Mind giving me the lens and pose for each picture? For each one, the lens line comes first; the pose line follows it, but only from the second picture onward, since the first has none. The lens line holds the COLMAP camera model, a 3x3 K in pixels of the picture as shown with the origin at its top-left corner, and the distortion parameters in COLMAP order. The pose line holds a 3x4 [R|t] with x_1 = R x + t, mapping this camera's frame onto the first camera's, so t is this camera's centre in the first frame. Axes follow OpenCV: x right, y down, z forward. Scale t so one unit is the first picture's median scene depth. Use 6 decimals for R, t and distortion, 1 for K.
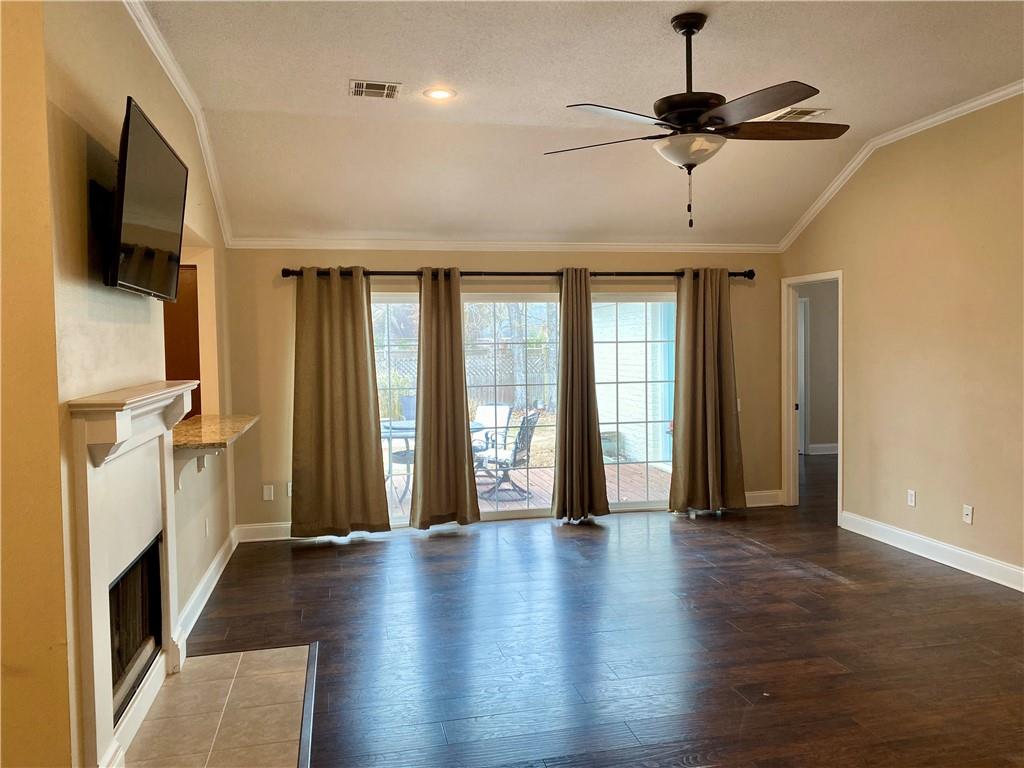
lens RADIAL K [[774.6, 0, 513.2], [0, 774.6, 373.7], [0, 0, 1]] dist [0.077333, -0.099284]
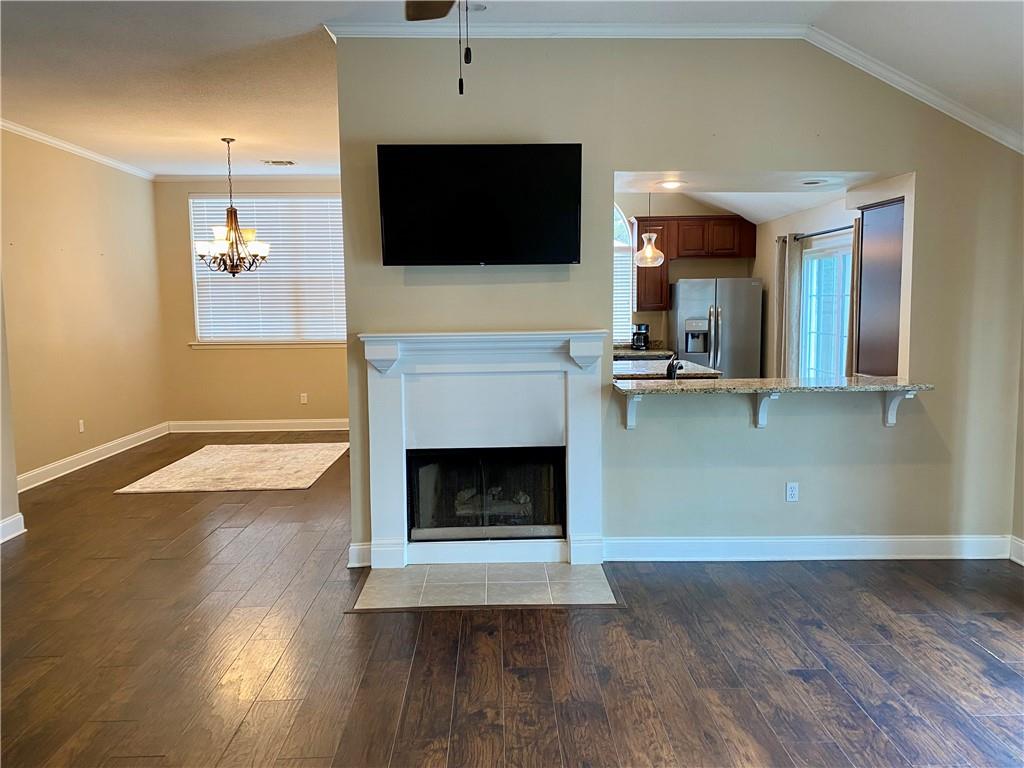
lens RADIAL K [[774.6, 0, 513.2], [0, 774.6, 373.7], [0, 0, 1]] dist [0.077333, -0.099284]
pose [[-0.193843, 0.114149, -0.974369, 0.441808], [-0.023614, 0.992377, 0.120957, -0.037479], [0.980748, 0.046455, -0.189670, 0.665407]]
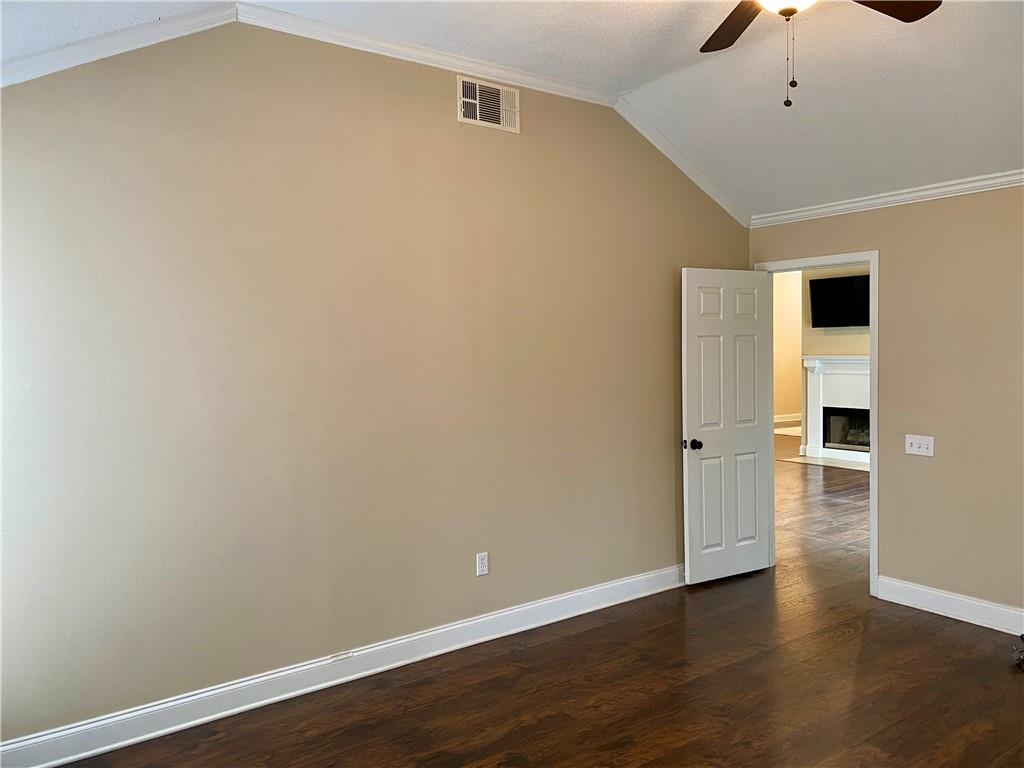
lens RADIAL K [[774.6, 0, 513.2], [0, 774.6, 373.7], [0, 0, 1]] dist [0.077333, -0.099284]
pose [[-0.931663, 0.030038, -0.362080, 0.982753], [0.005721, 0.997666, 0.068048, -0.065736], [0.363278, 0.061326, -0.929660, 1.738452]]
